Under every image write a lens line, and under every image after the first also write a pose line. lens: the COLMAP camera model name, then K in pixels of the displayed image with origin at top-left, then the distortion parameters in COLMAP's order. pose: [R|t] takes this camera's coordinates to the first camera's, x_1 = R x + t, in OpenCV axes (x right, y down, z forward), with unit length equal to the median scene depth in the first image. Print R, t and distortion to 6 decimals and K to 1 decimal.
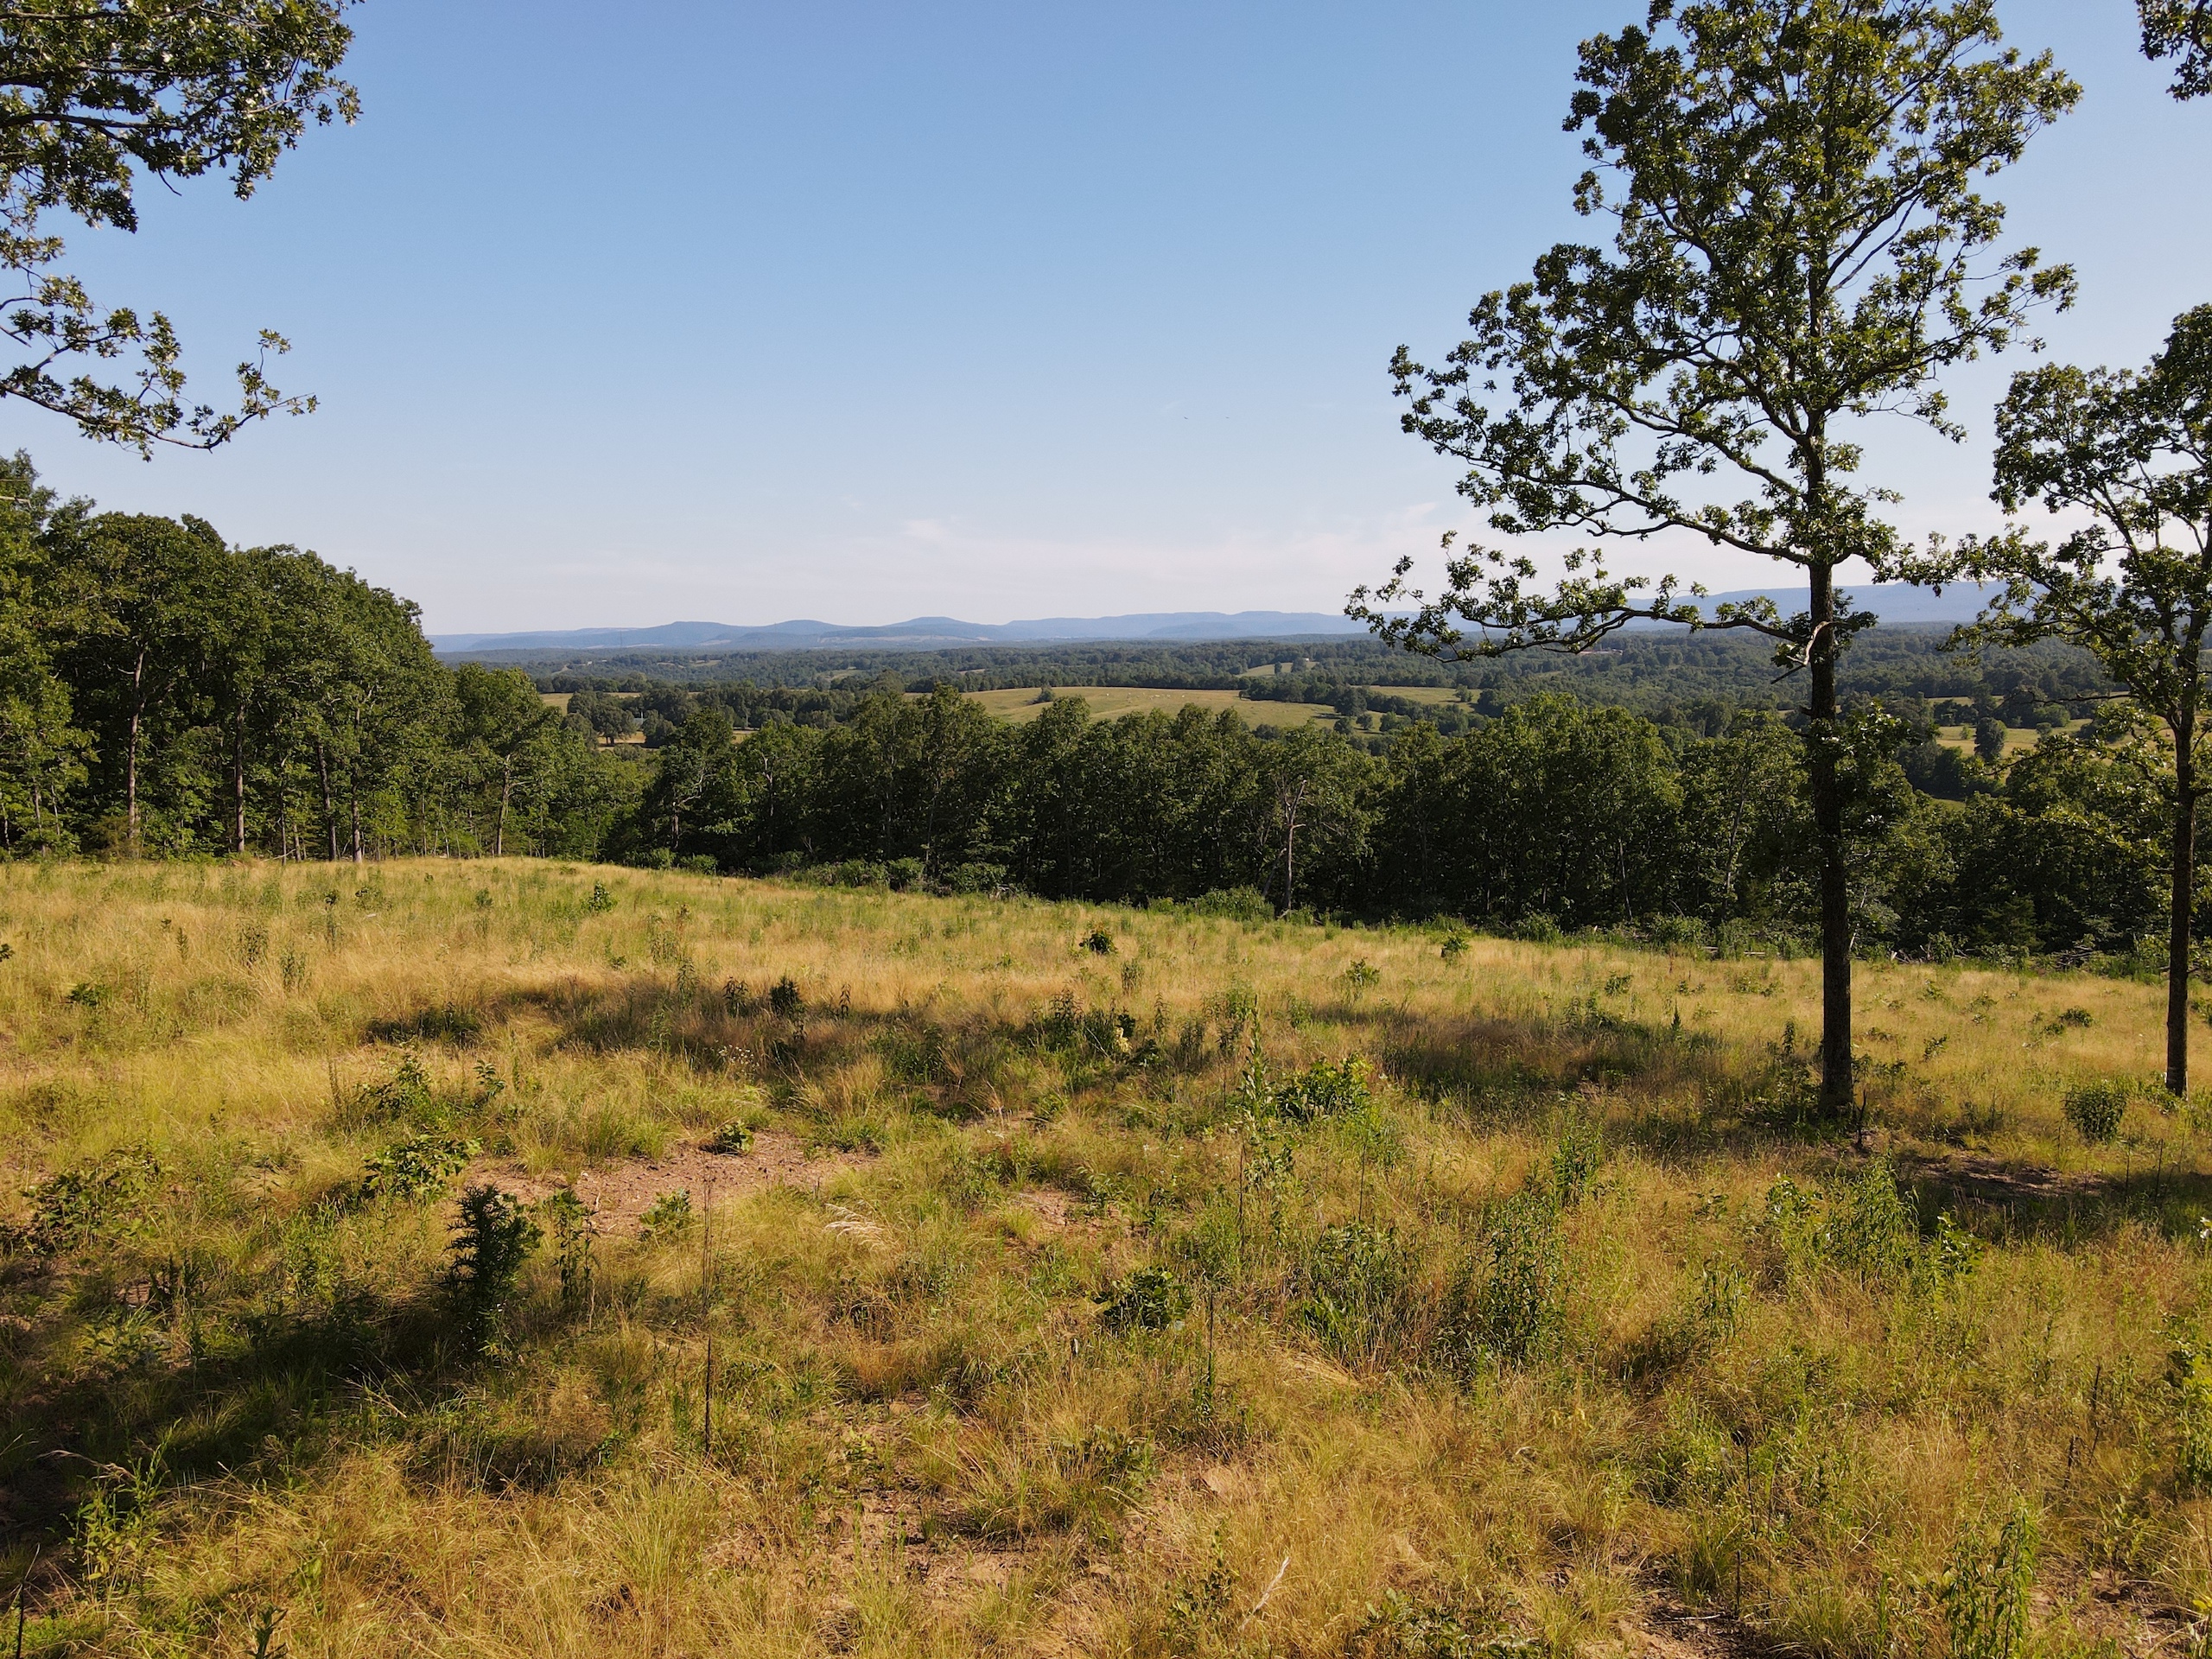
lens RADIAL K [[1638.1, 0, 1120.3], [0, 1638.1, 835.9], [0, 0, 1]] dist [-0.000668, 0.016799]
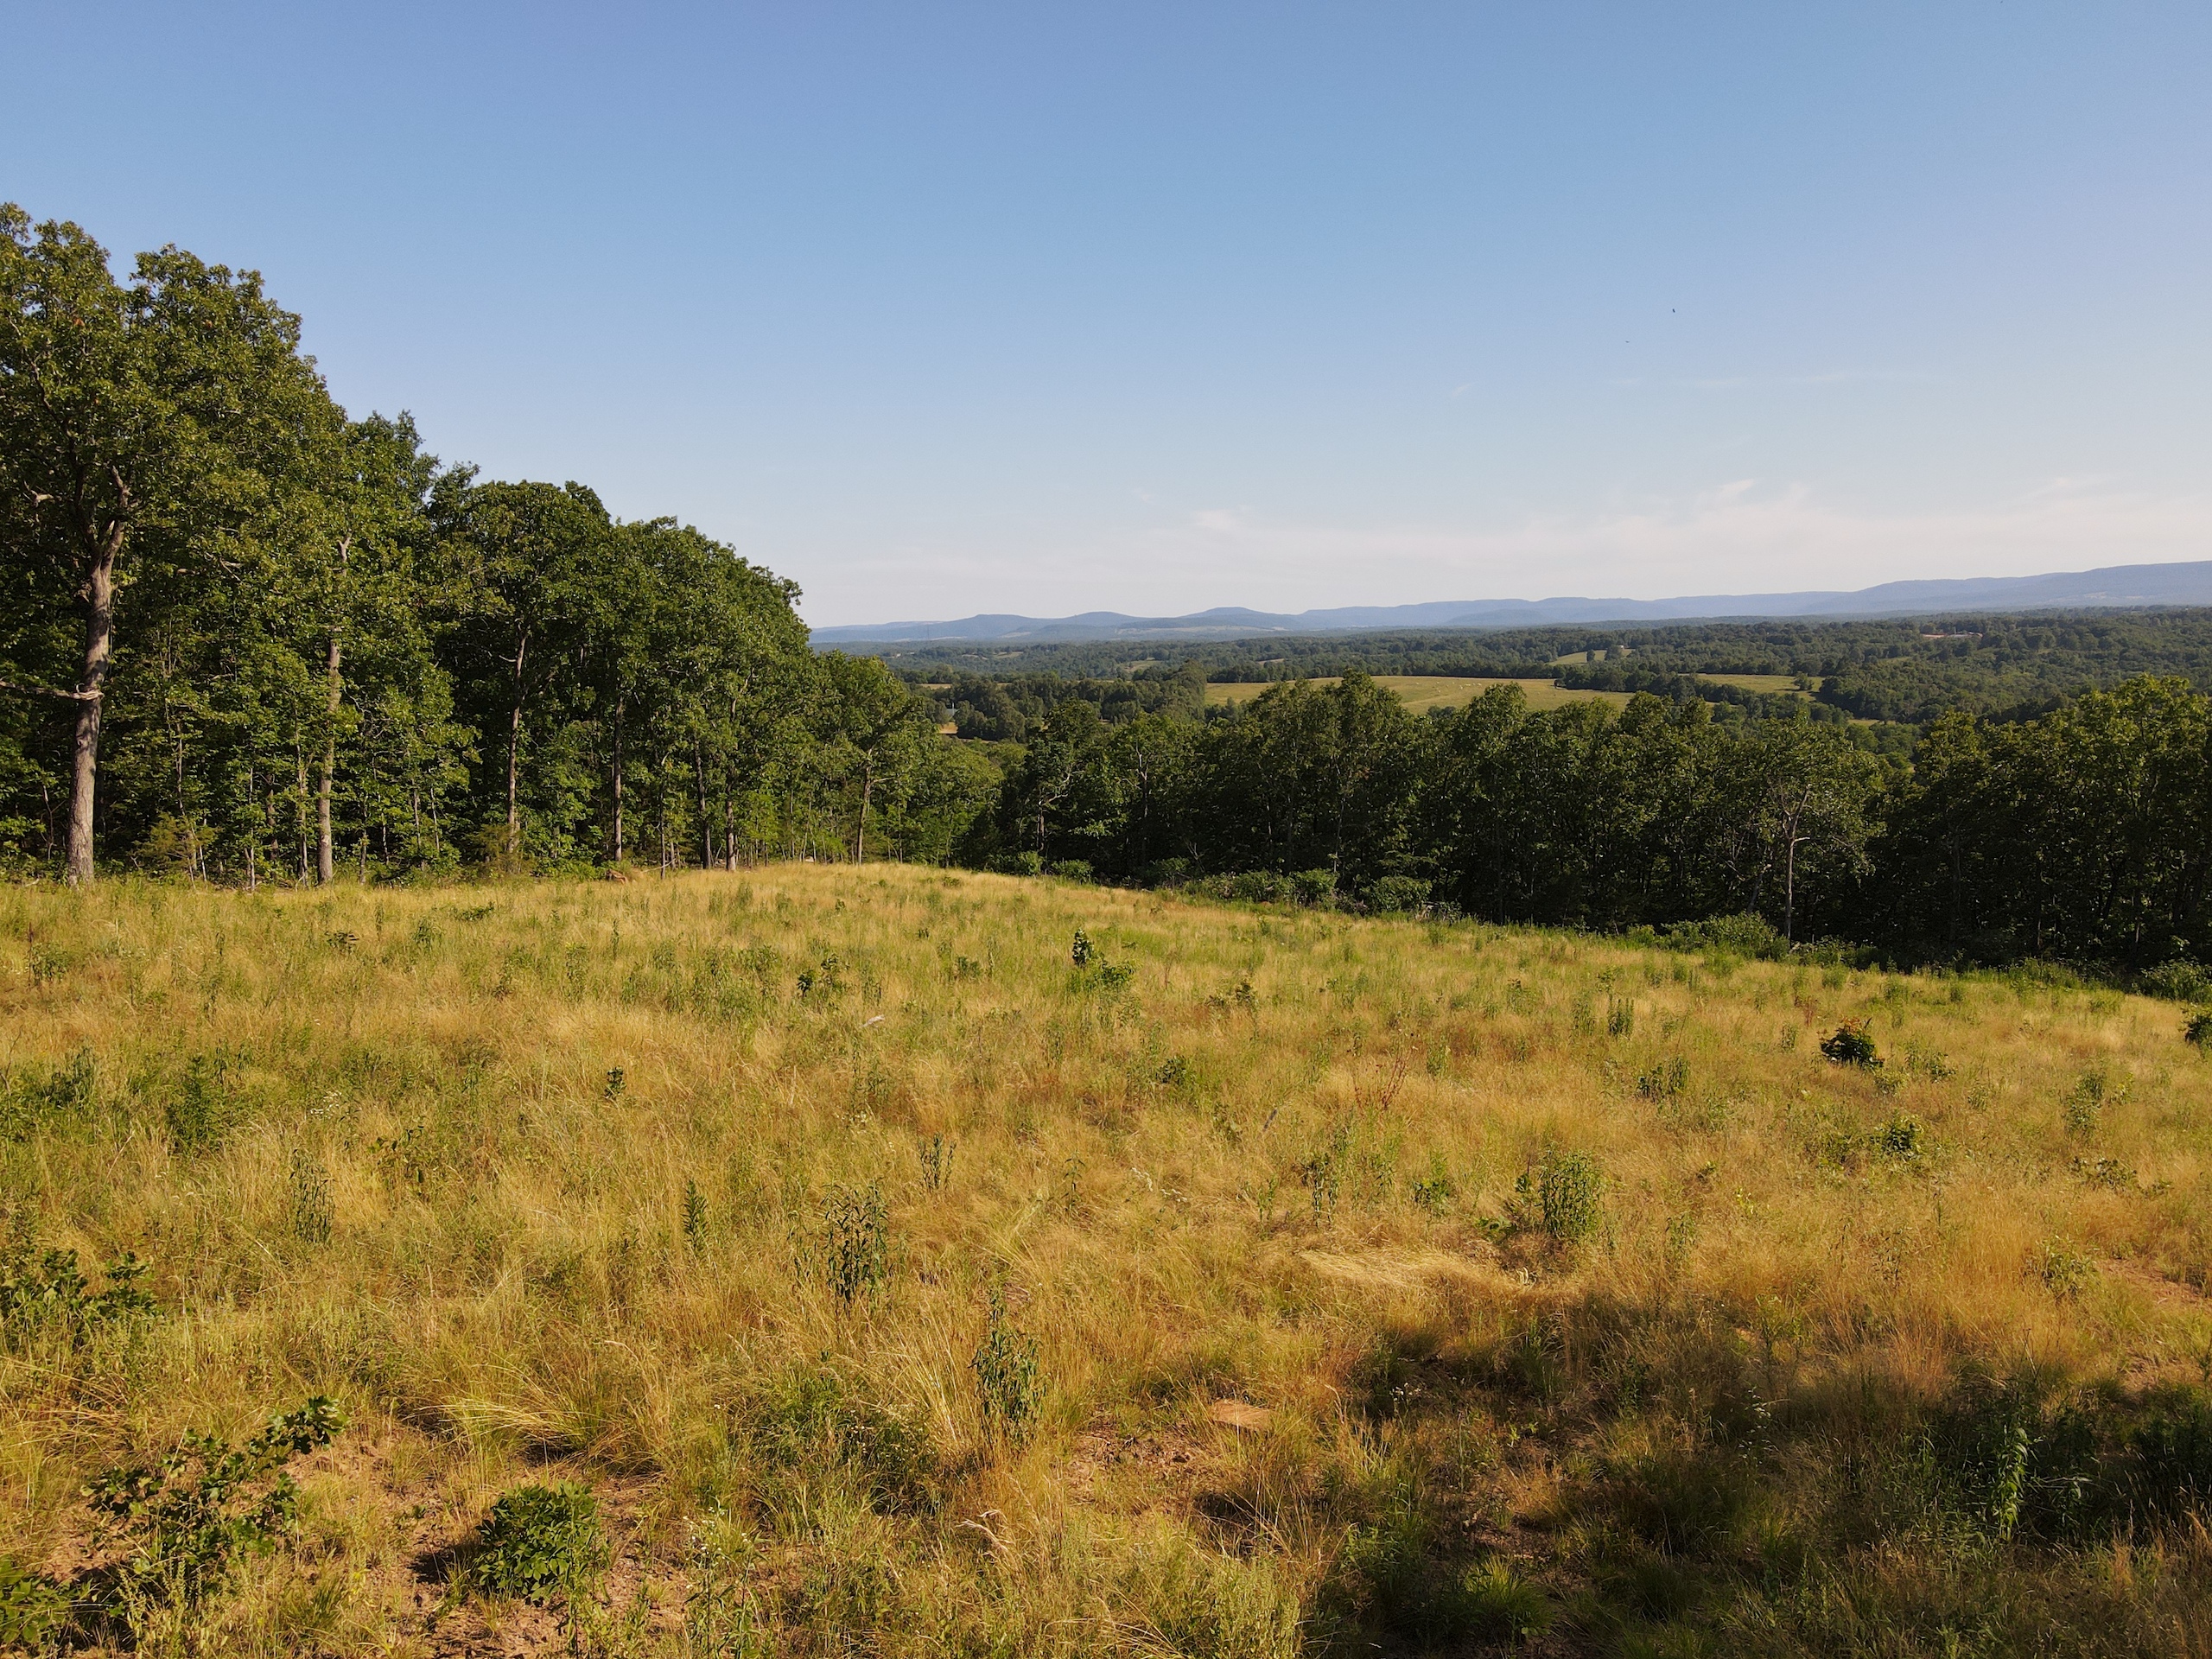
lens RADIAL K [[1638.1, 0, 1104.7], [0, 1638.1, 827.1], [0, 0, 1]] dist [-0.000668, 0.016799]
pose [[0.983004, 0.011564, -0.183221, -0.082474], [-0.011470, 0.999933, 0.001570, -0.009466], [0.183227, 0.000559, 0.983071, 0.124541]]
